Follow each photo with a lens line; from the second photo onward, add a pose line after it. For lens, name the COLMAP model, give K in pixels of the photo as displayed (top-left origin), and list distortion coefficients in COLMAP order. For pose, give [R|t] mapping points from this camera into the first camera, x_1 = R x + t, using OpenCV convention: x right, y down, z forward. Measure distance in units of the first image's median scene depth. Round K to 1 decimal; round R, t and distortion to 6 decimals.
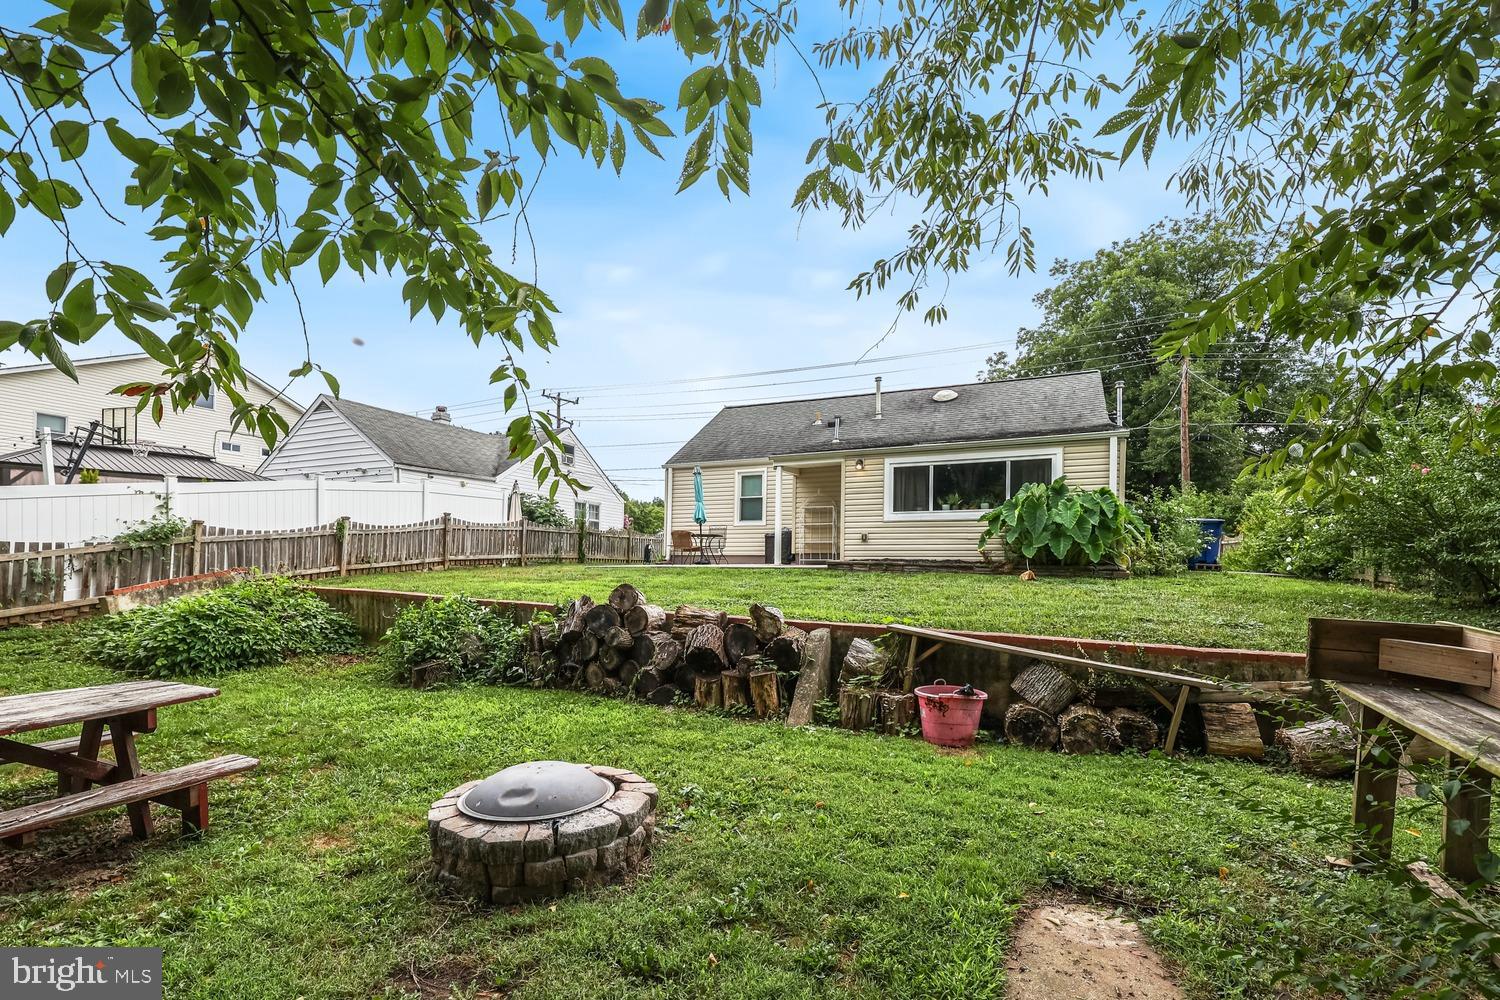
lens RADIAL K [[641.1, 0, 754.0], [0, 641.1, 566.1], [0, 0, 1]] dist [-0.008651, -0.000141]
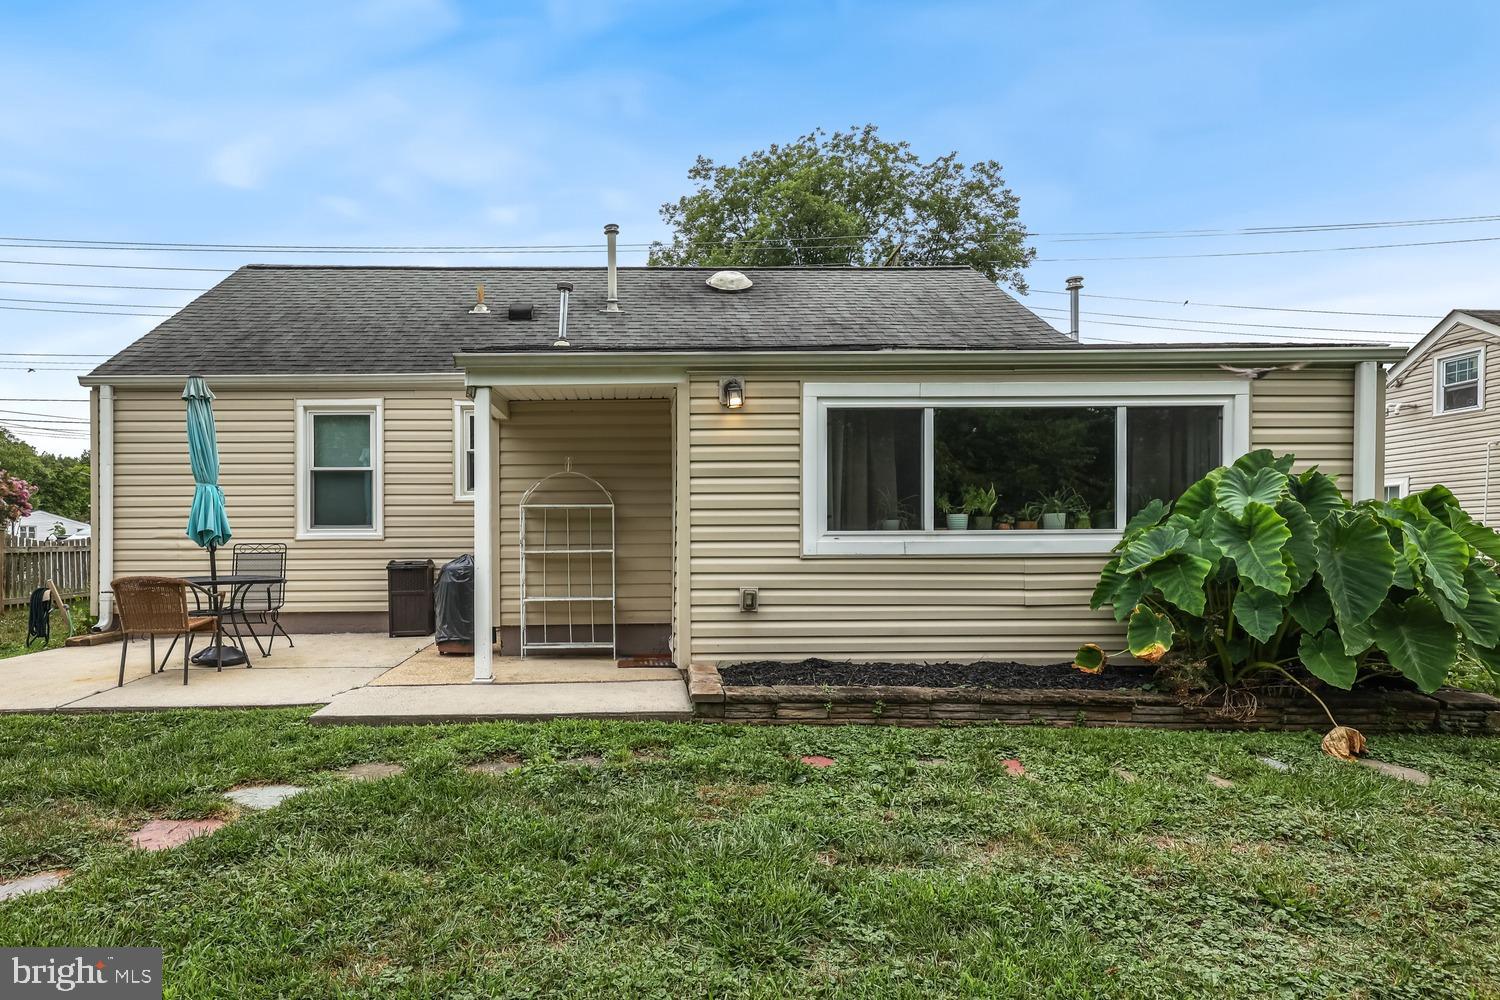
lens RADIAL K [[803.2, 0, 622.6], [0, 803.2, 557.5], [0, 0, 1]] dist [-0.001203, -0.000040]
pose [[0.907027, -0.019653, 0.420613, -0.063976], [0.014135, 0.999768, 0.016233, -0.062974], [-0.420835, -0.008778, 0.907095, 0.507788]]
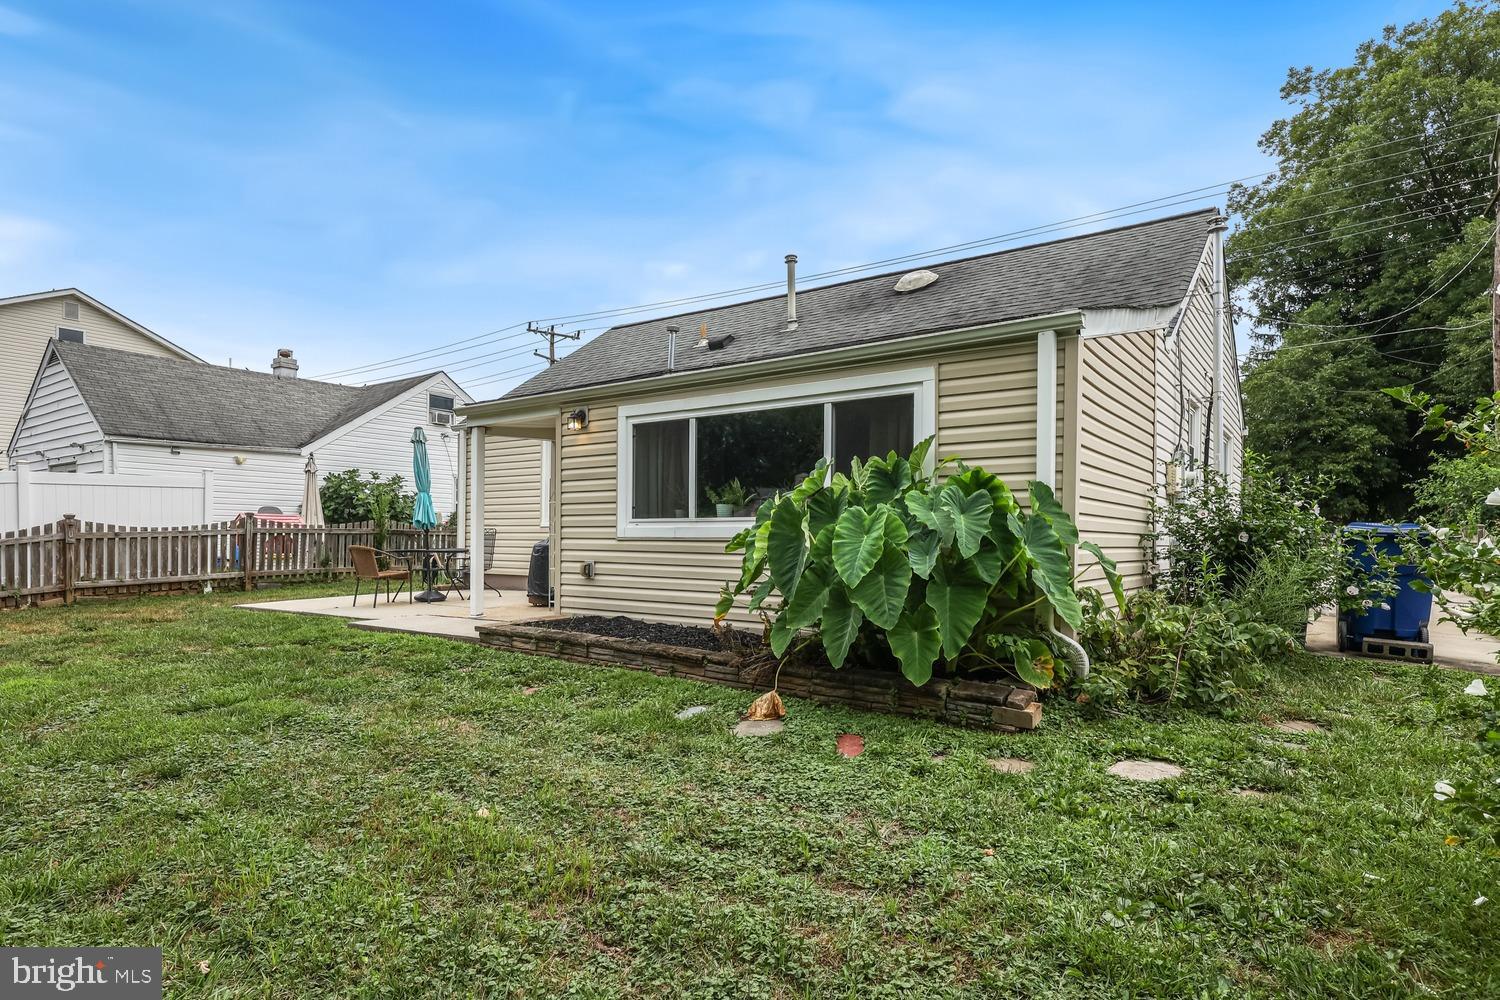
lens RADIAL K [[820.5, 0, 751.5], [0, 820.5, 543.1], [0, 0, 1]] dist [-0.007287, 0.000419]
pose [[0.980689, -0.001872, -0.195564, 0.336777], [0.001909, 0.999998, 0.000001, -0.053295], [0.195564, -0.000374, 0.980691, 0.339626]]
